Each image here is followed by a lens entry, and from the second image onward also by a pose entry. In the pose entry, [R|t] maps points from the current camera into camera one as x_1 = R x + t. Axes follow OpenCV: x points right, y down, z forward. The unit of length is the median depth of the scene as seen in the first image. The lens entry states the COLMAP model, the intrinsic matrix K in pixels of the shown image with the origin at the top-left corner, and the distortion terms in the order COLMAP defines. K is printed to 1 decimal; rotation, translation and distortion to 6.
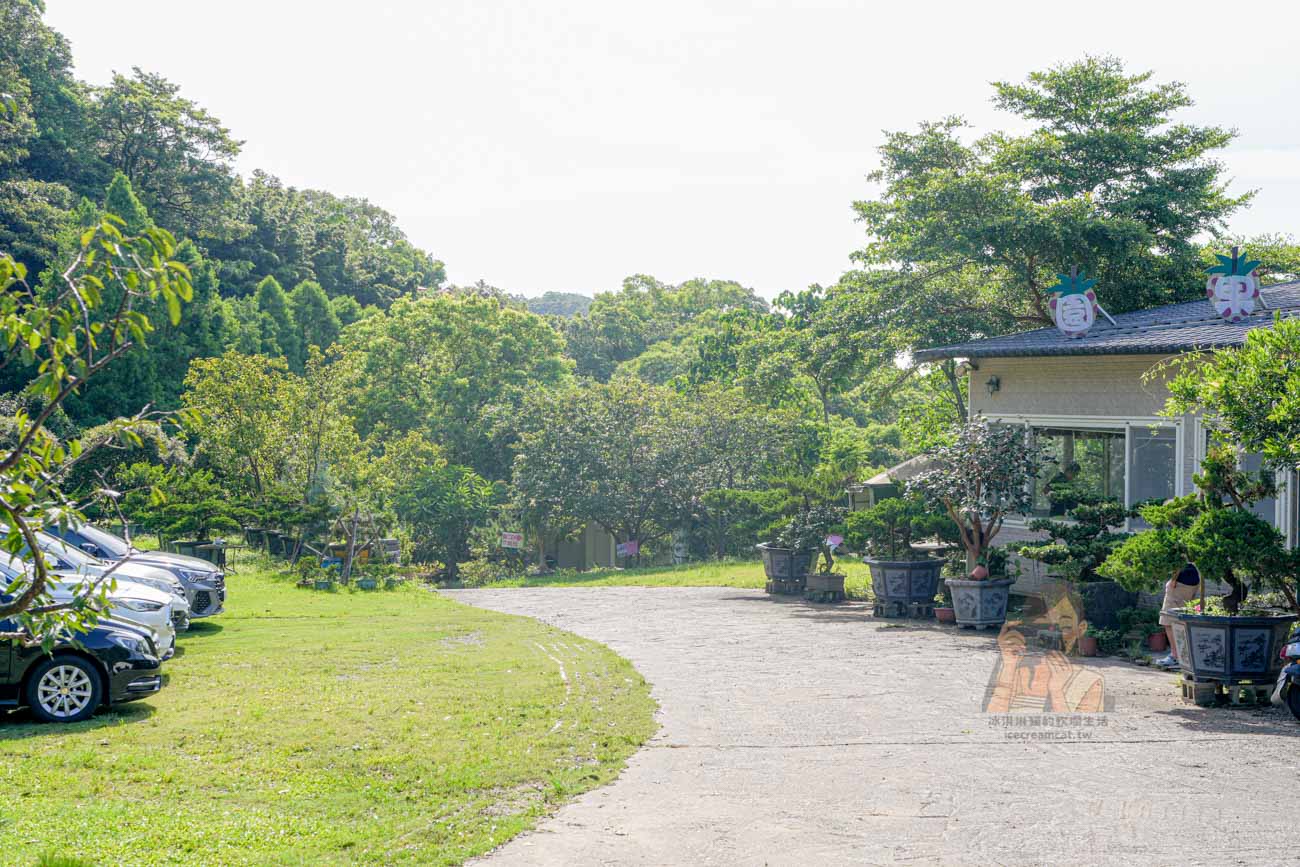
lens RADIAL K [[1741.0, 0, 650.0], [0, 1741.0, 433.5], [0, 0, 1]] dist [-0.007940, -0.034160]
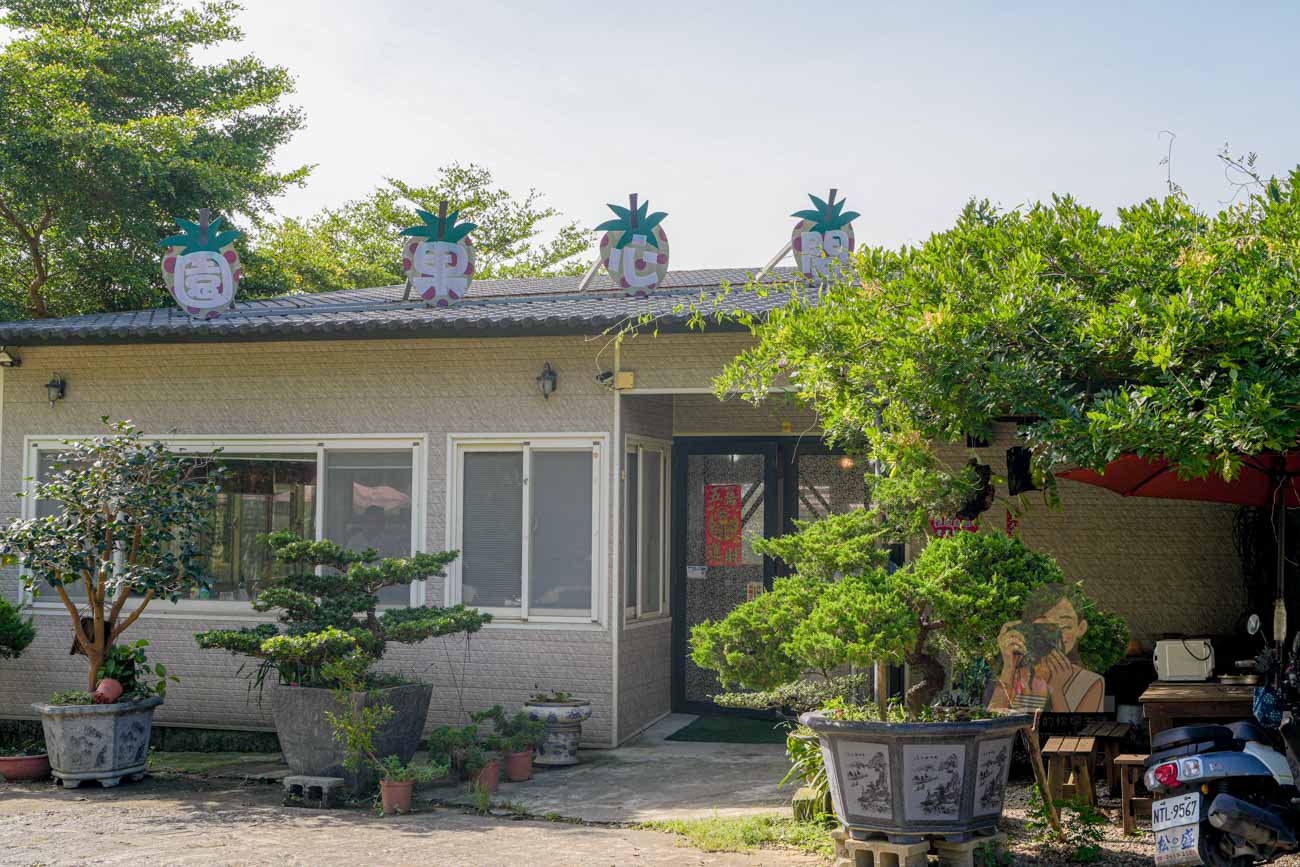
lens RADIAL K [[1741.0, 0, 650.0], [0, 1741.0, 433.5], [0, 0, 1]] dist [-0.007940, -0.034160]
pose [[0.711243, 0.034383, 0.702105, -0.096860], [0.009483, 0.998243, -0.058491, 0.029076], [-0.702882, 0.048259, 0.709667, 0.443247]]
